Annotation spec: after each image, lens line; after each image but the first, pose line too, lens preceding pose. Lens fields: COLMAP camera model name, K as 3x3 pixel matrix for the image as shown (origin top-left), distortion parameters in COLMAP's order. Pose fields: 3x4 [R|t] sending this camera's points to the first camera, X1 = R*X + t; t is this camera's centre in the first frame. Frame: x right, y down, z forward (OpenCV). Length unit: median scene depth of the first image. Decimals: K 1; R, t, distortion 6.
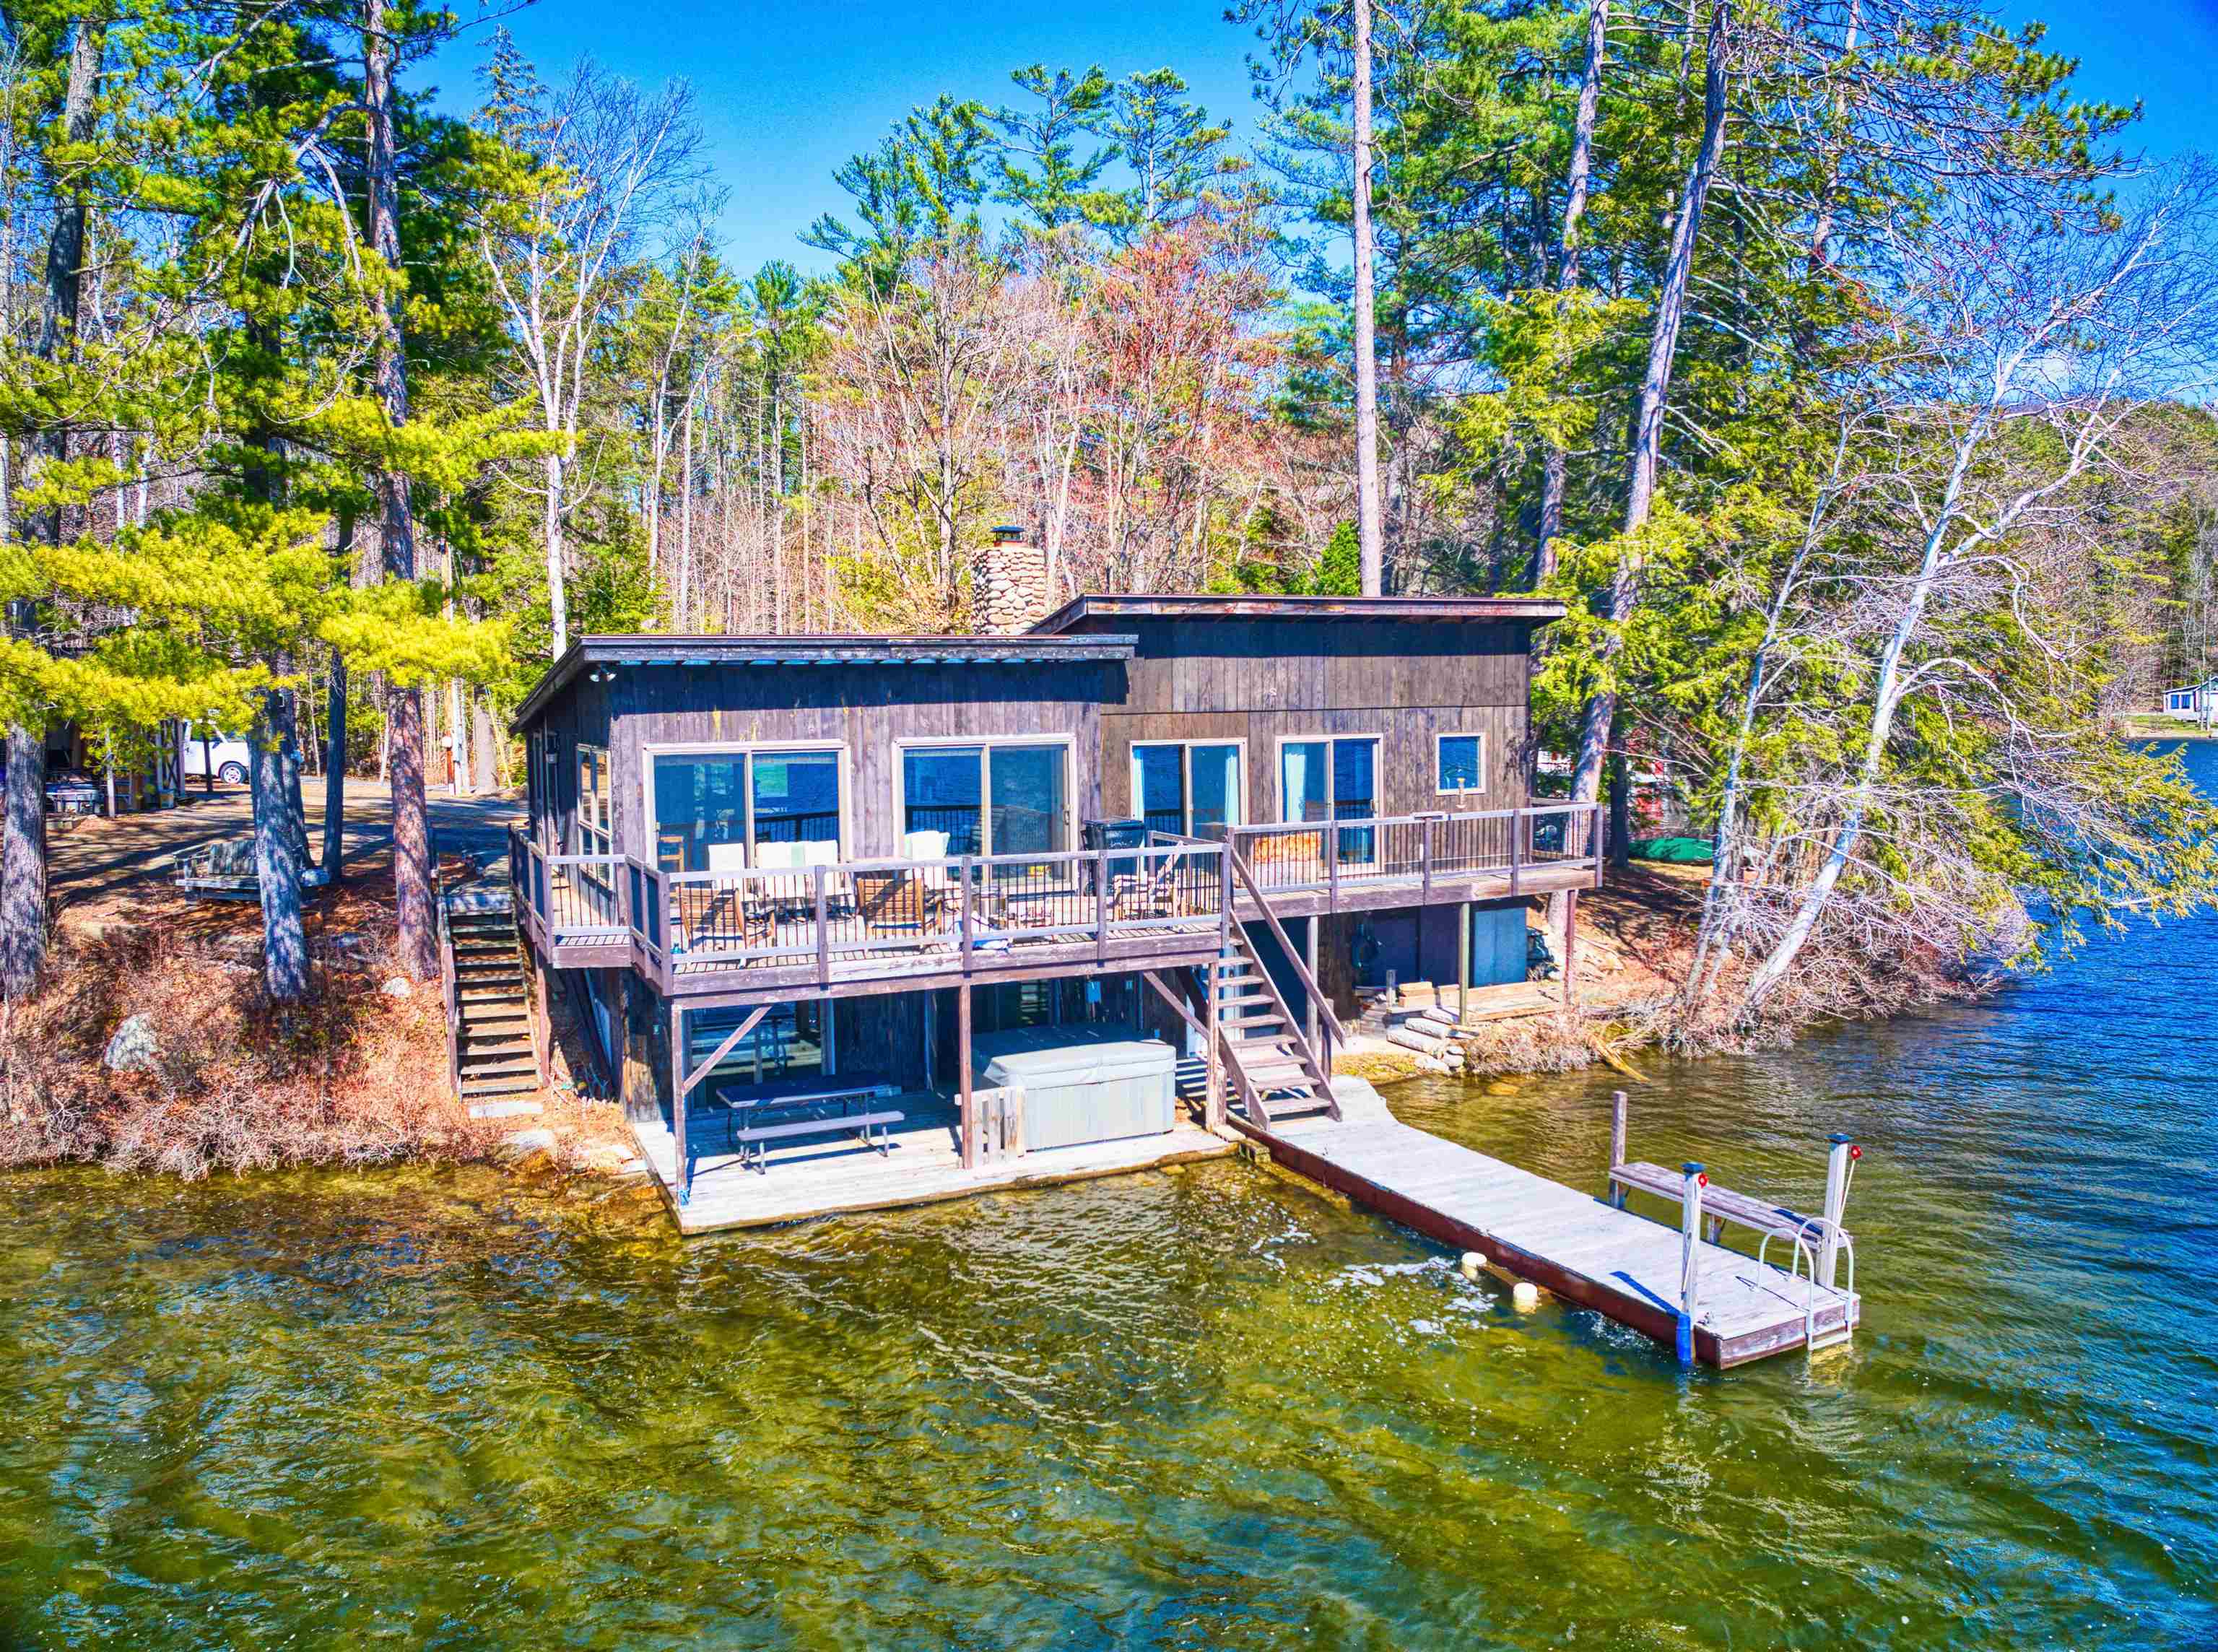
lens RADIAL K [[1622.2, 0, 1114.0], [0, 1622.2, 825.3], [0, 0, 1]] dist [-0.096449, 0.001599]
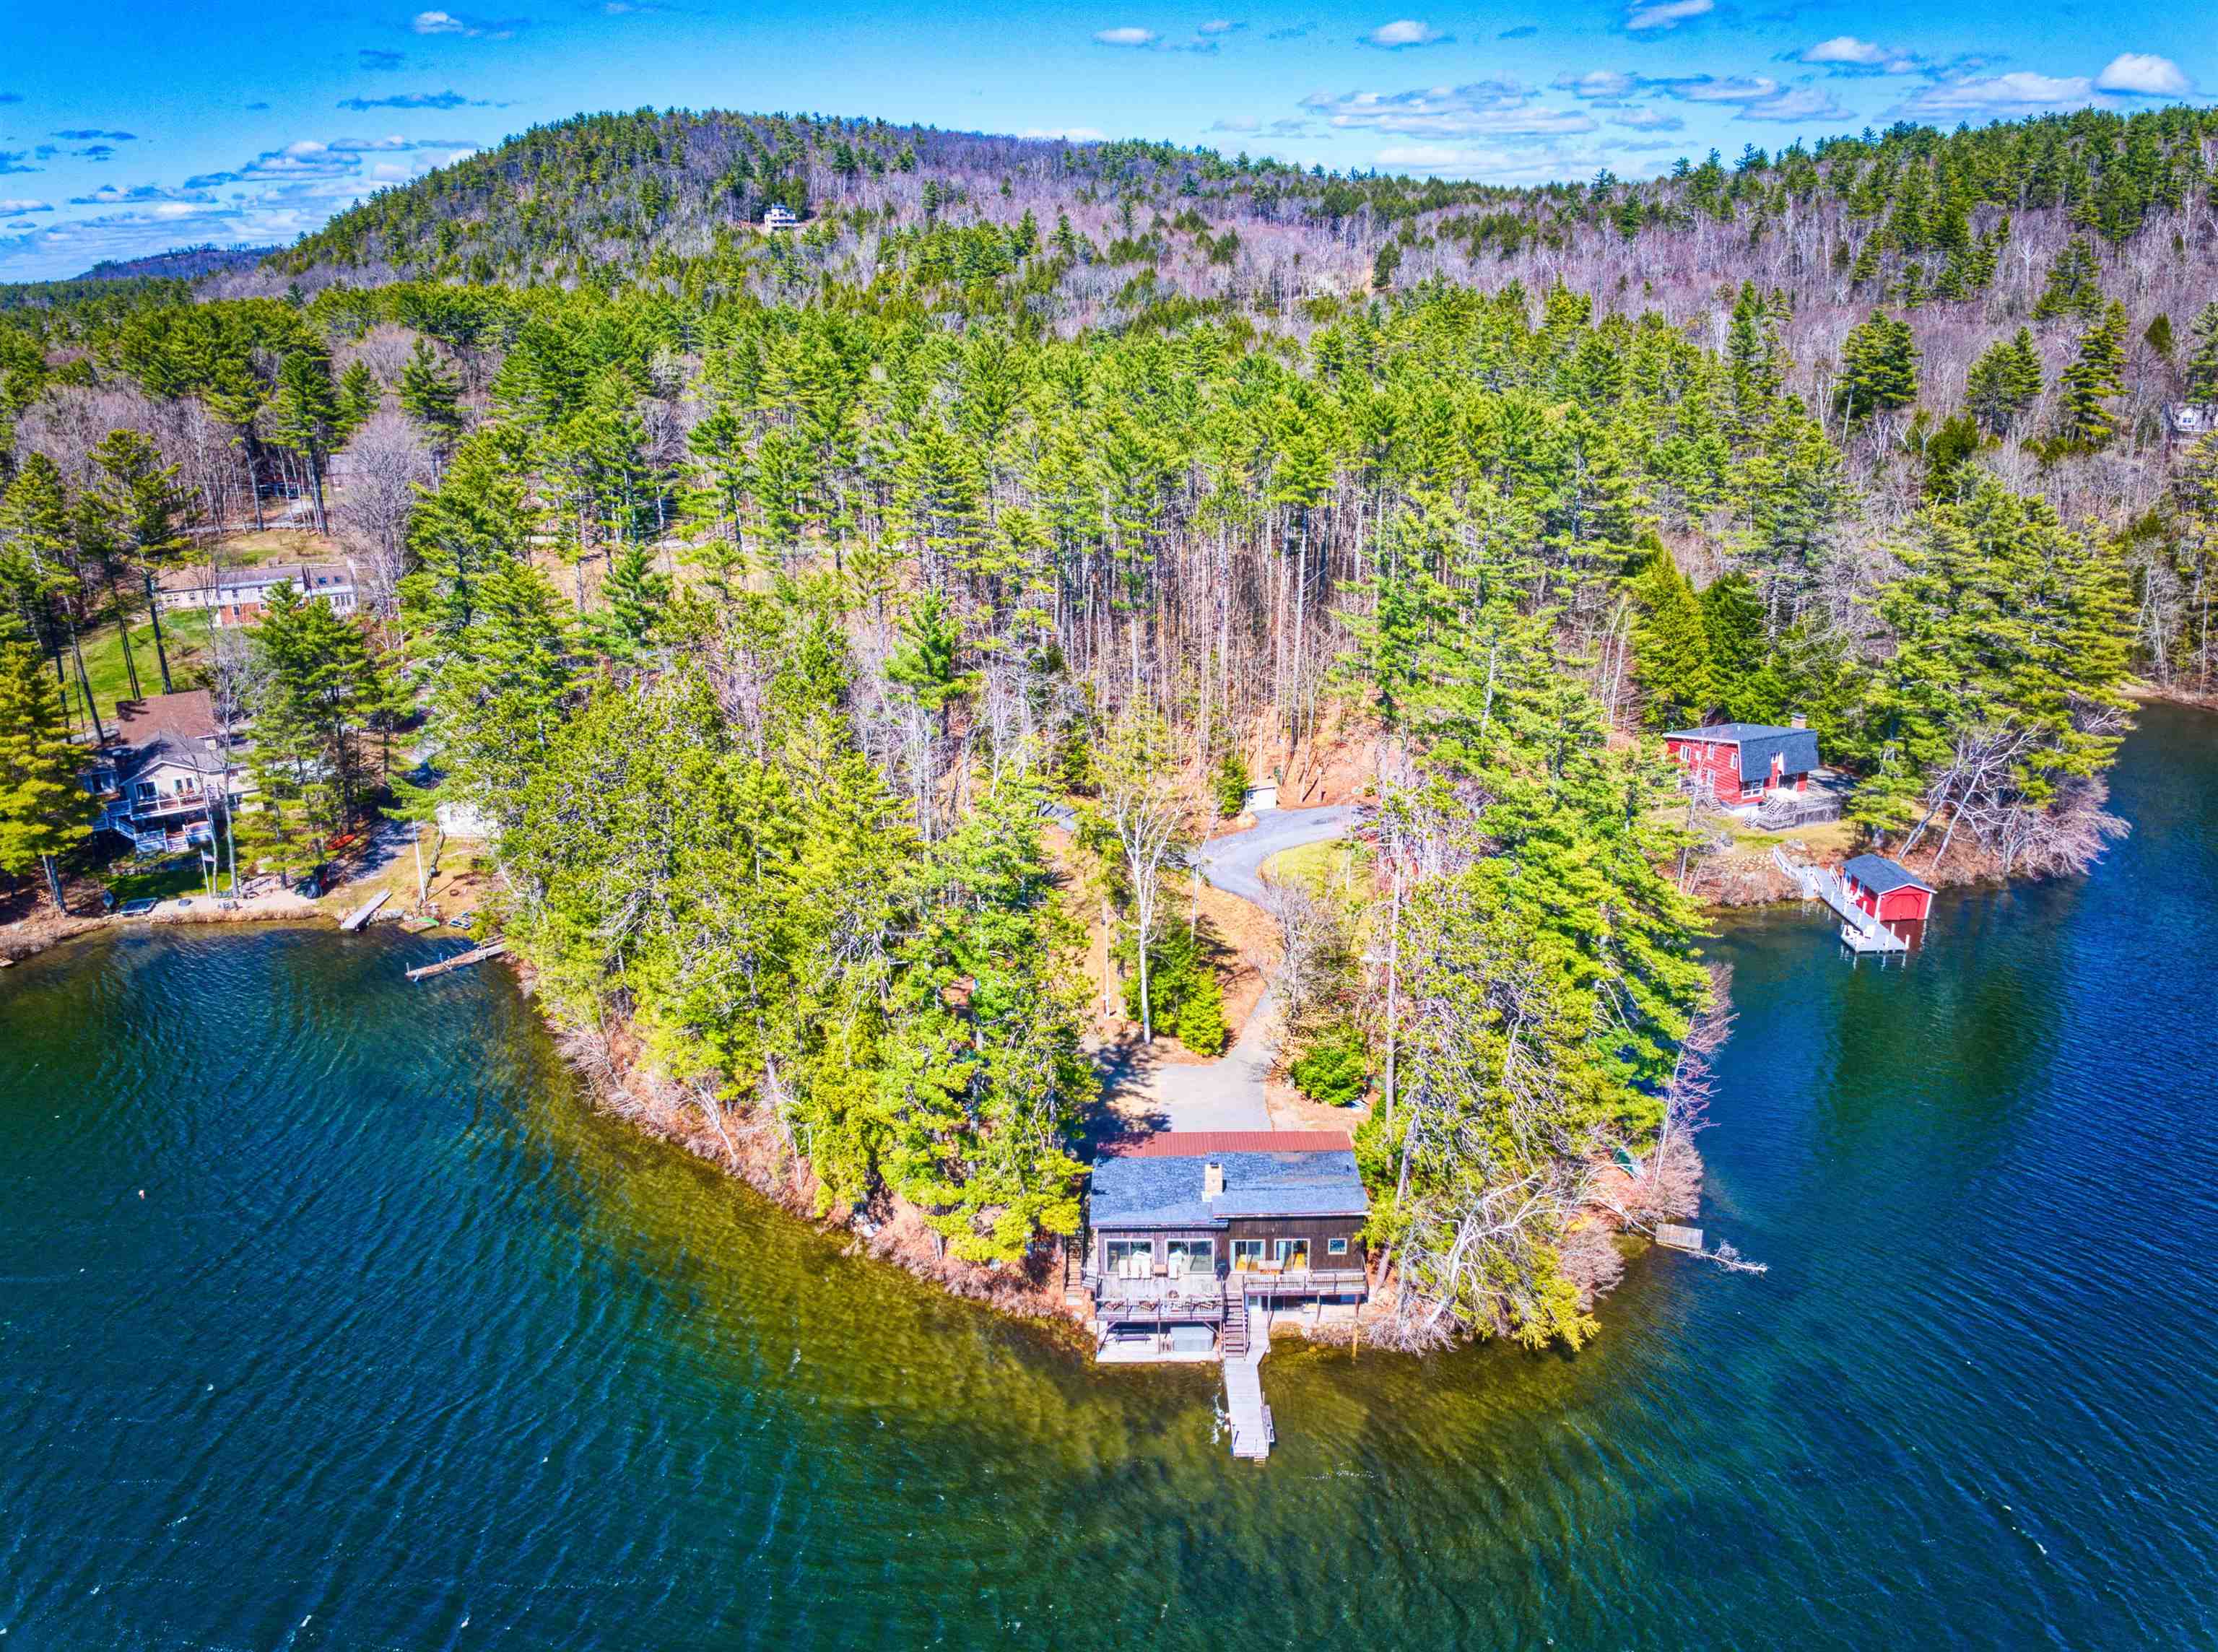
lens RADIAL K [[1622.2, 0, 1111.9], [0, 1622.2, 829.8], [0, 0, 1]] dist [-0.096449, 0.001599]
pose [[0.895244, 0.144603, -0.421461, 1.272762], [-0.031824, 0.964211, 0.263220, -2.060243], [0.444439, -0.222234, 0.867805, -2.294764]]
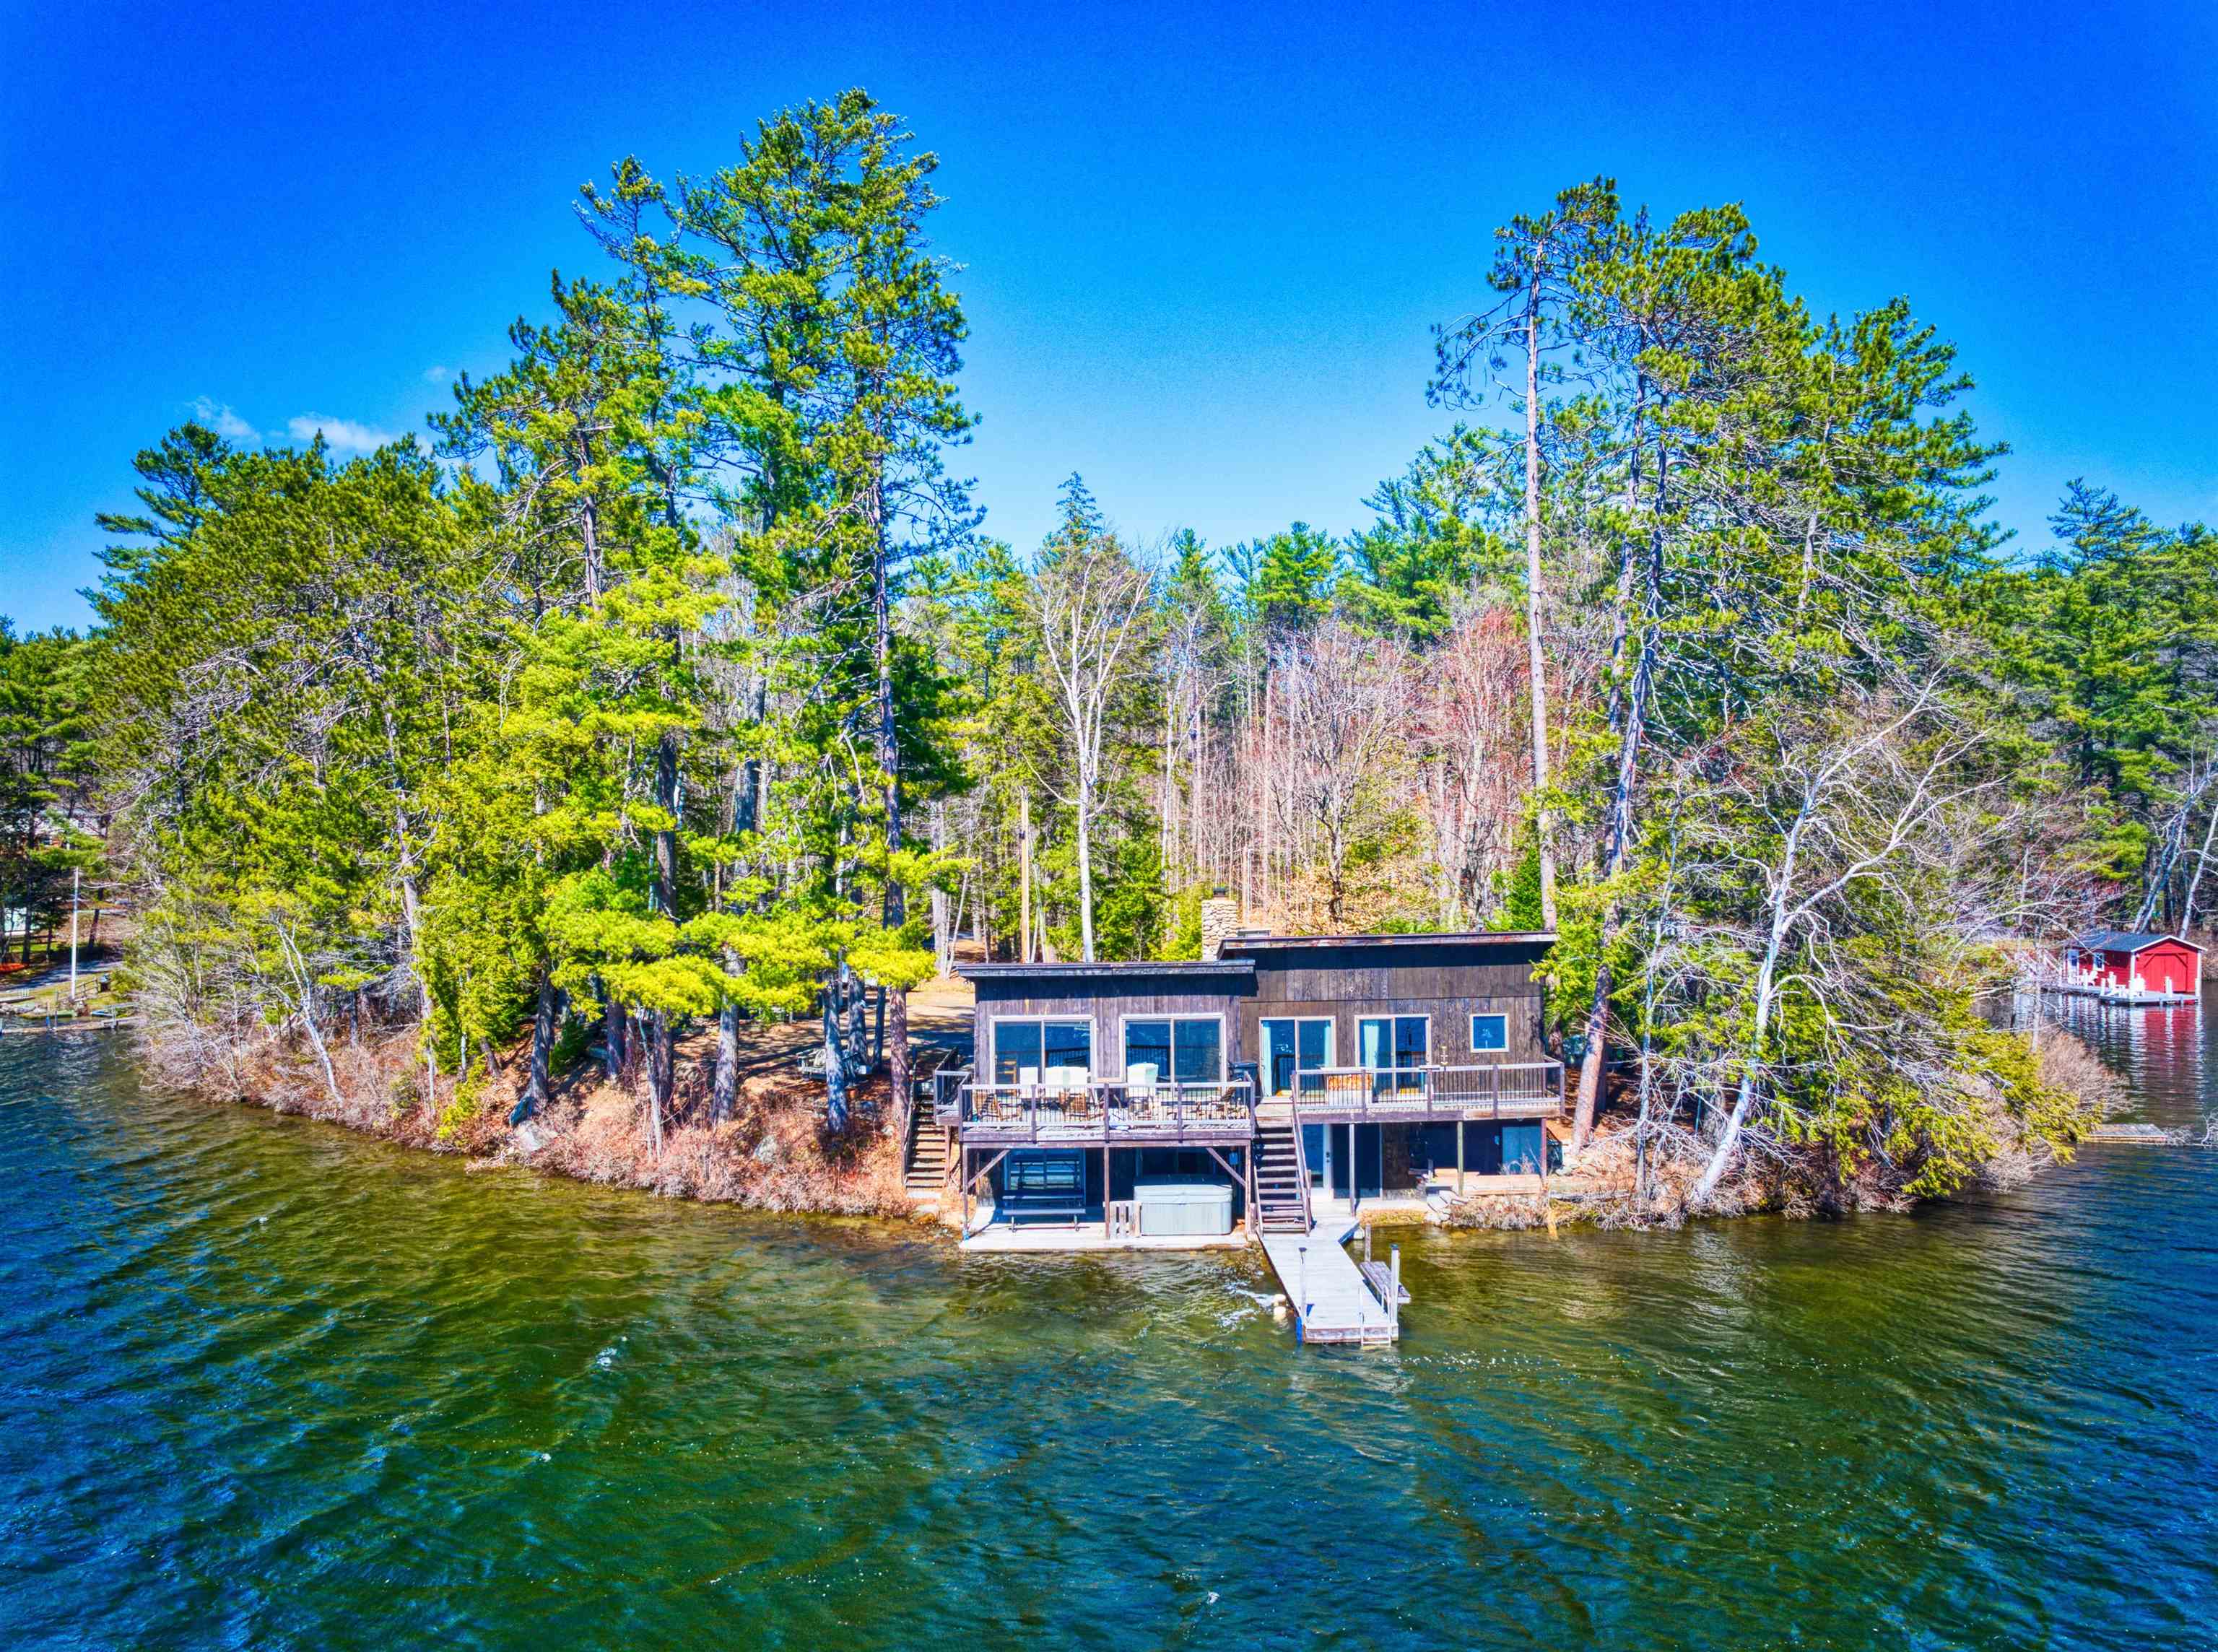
lens RADIAL K [[1622.2, 0, 1123.1], [0, 1622.2, 826.7], [0, 0, 1]] dist [-0.096449, 0.001599]
pose [[0.907484, -0.009809, -0.419973, 0.648035], [-0.033366, 0.994886, -0.095334, -0.089817], [0.418760, 0.100527, 0.902515, -0.710135]]
